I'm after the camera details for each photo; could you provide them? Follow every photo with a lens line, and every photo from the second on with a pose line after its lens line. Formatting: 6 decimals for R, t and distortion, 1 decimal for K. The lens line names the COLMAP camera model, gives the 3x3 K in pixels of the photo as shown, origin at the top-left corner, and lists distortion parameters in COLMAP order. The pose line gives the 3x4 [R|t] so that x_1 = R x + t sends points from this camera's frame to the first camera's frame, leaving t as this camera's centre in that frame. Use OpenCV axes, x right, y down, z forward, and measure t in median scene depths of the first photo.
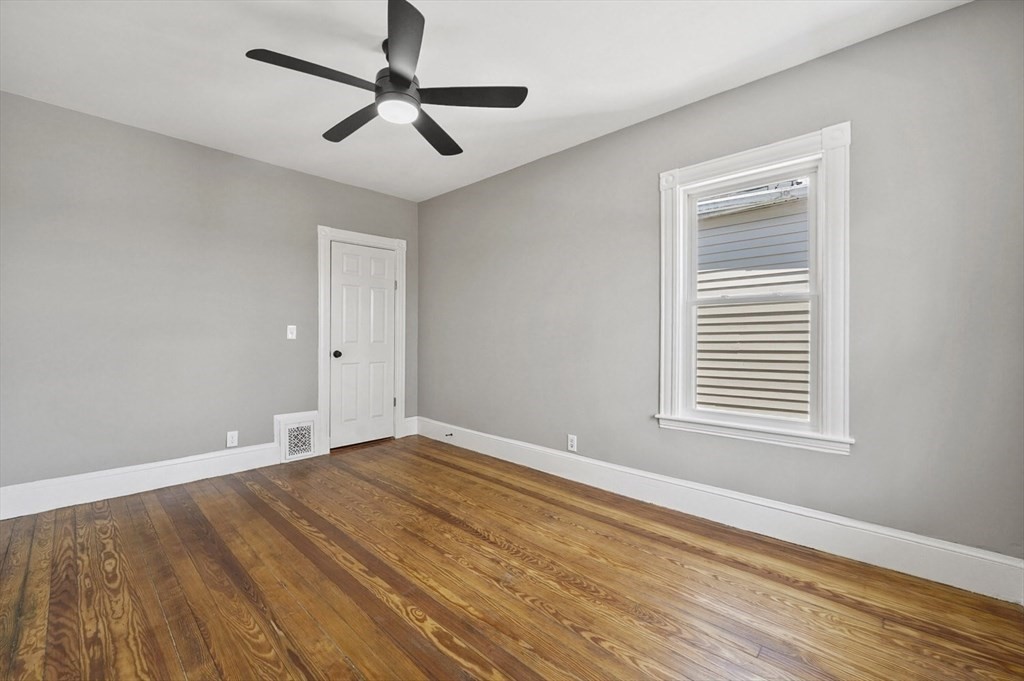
lens RADIAL K [[419.4, 0, 513.6], [0, 419.4, 336.3], [0, 0, 1]] dist [-0.005535, -0.002143]
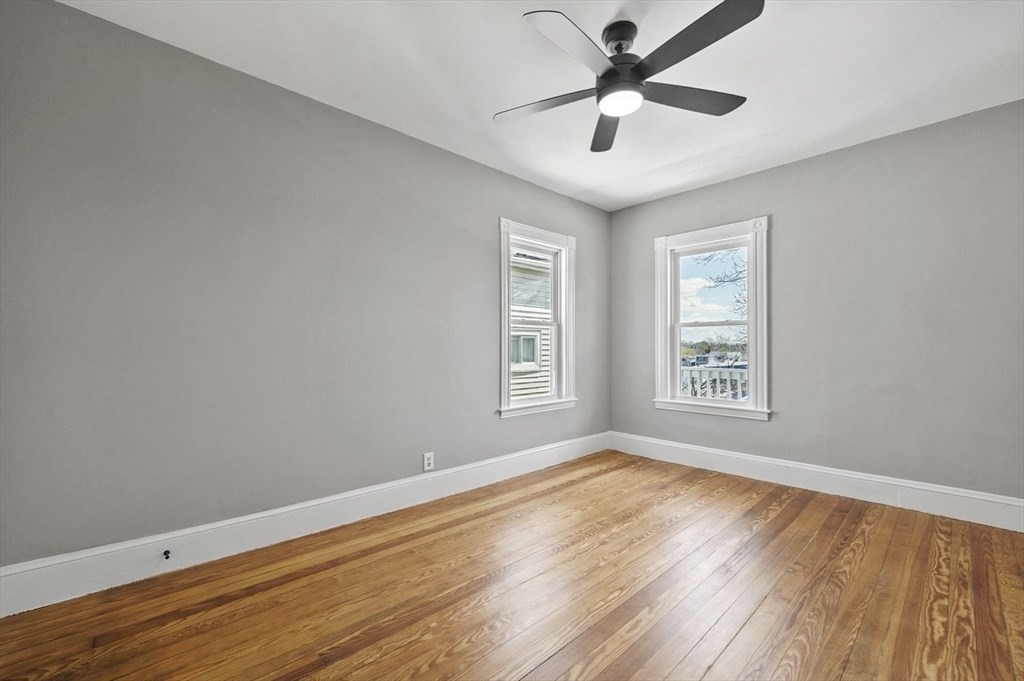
lens RADIAL K [[419.4, 0, 508.3], [0, 419.4, 346.0], [0, 0, 1]] dist [-0.005535, -0.002143]
pose [[0.074689, -0.000759, 0.997207, -1.091591], [0.000223, 1.000000, 0.000745, -0.003396], [-0.997207, 0.000167, 0.074689, 1.062497]]
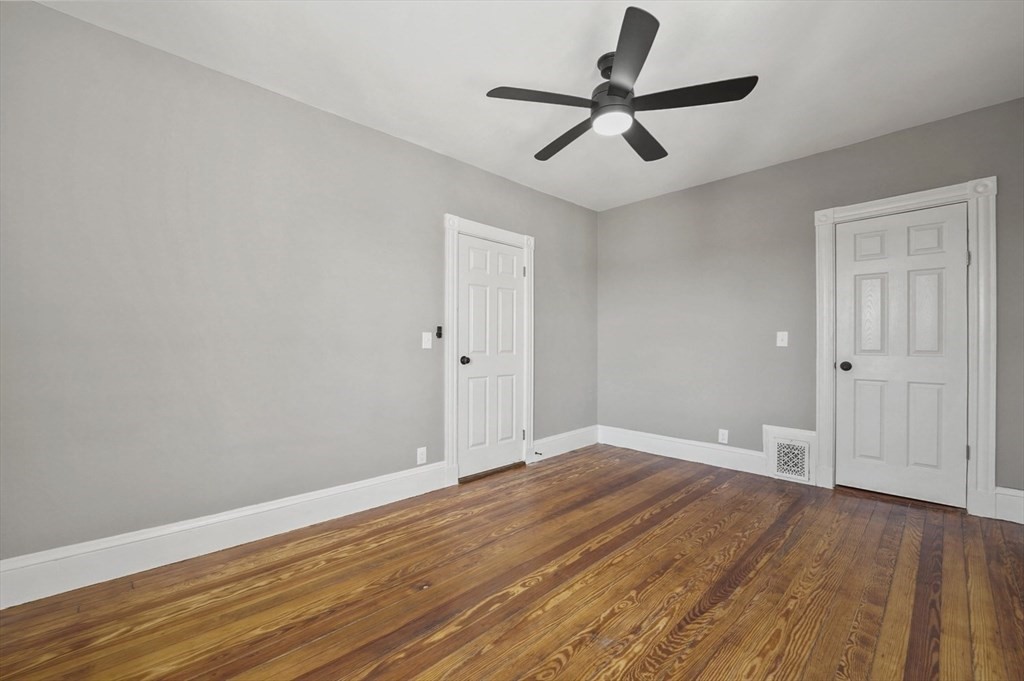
lens RADIAL K [[419.4, 0, 510.1], [0, 419.4, 340.2], [0, 0, 1]] dist [-0.005535, -0.002143]
pose [[-0.059715, -0.008390, -0.998180, 0.682041], [-0.001391, 0.999964, -0.008322, 0.001777], [0.998214, 0.000891, -0.059725, 0.734193]]
